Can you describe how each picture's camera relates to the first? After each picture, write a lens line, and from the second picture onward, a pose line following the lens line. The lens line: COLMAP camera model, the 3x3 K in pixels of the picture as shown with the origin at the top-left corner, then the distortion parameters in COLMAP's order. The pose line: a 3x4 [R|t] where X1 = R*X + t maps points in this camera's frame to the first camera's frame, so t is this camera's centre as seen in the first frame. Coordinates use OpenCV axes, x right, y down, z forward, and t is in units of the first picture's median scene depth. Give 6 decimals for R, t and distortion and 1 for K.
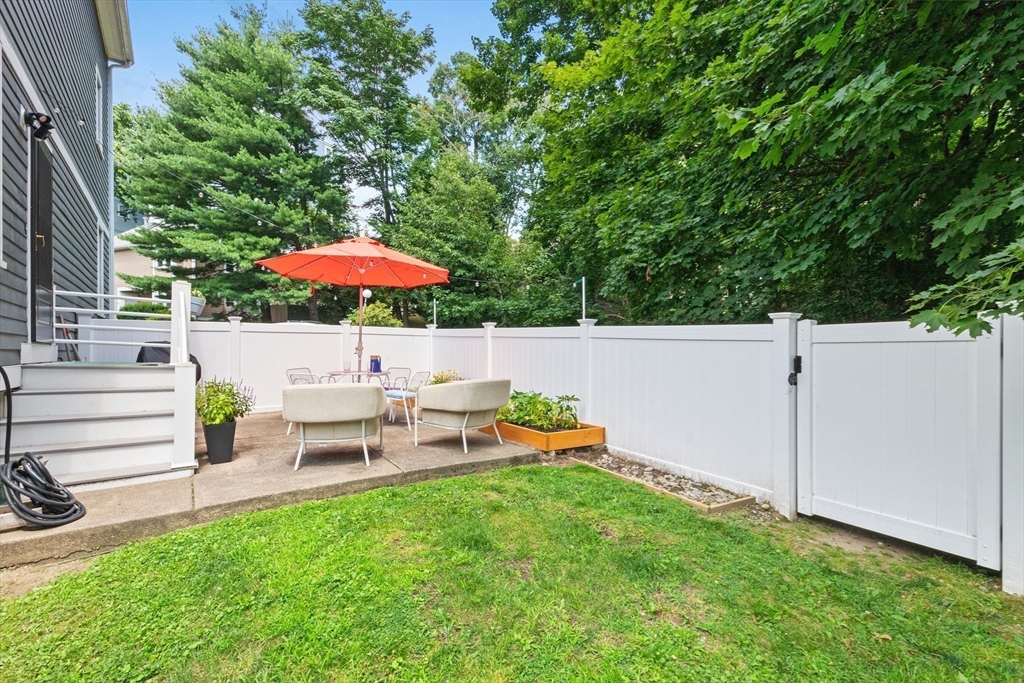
lens RADIAL K [[483.5, 0, 515.9], [0, 483.5, 346.2], [0, 0, 1]] dist [0.006479, -0.000078]
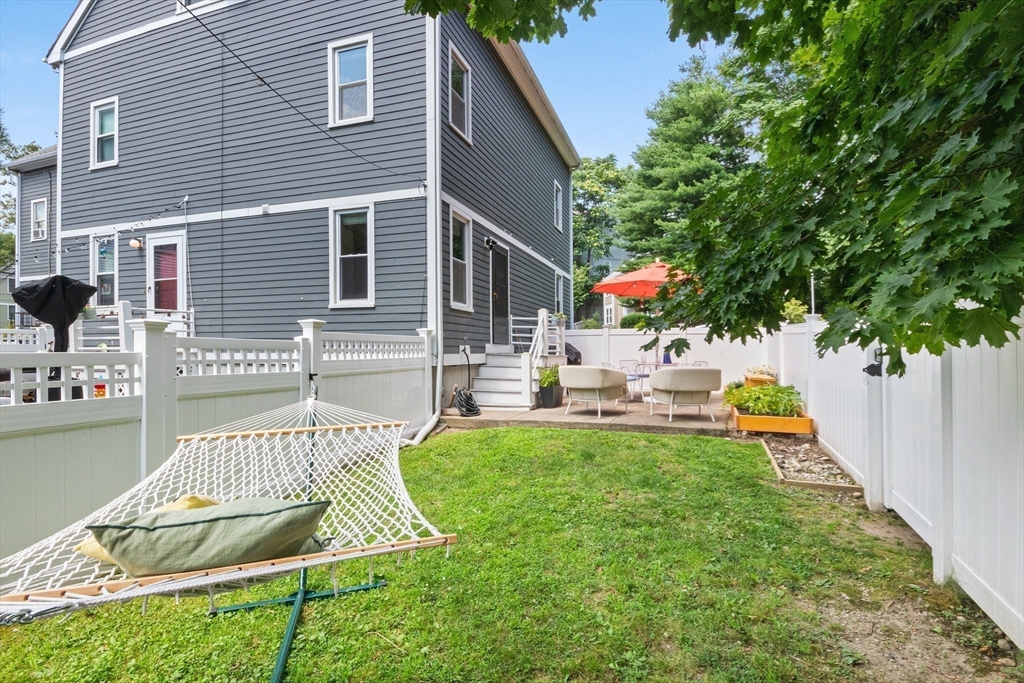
lens RADIAL K [[483.5, 0, 513.9], [0, 483.5, 345.2], [0, 0, 1]] dist [0.006479, -0.000078]
pose [[0.558110, -0.011594, -0.829686, 0.201469], [0.011618, 0.999914, -0.006158, 0.003370], [0.829686, -0.006203, 0.558196, -0.028707]]
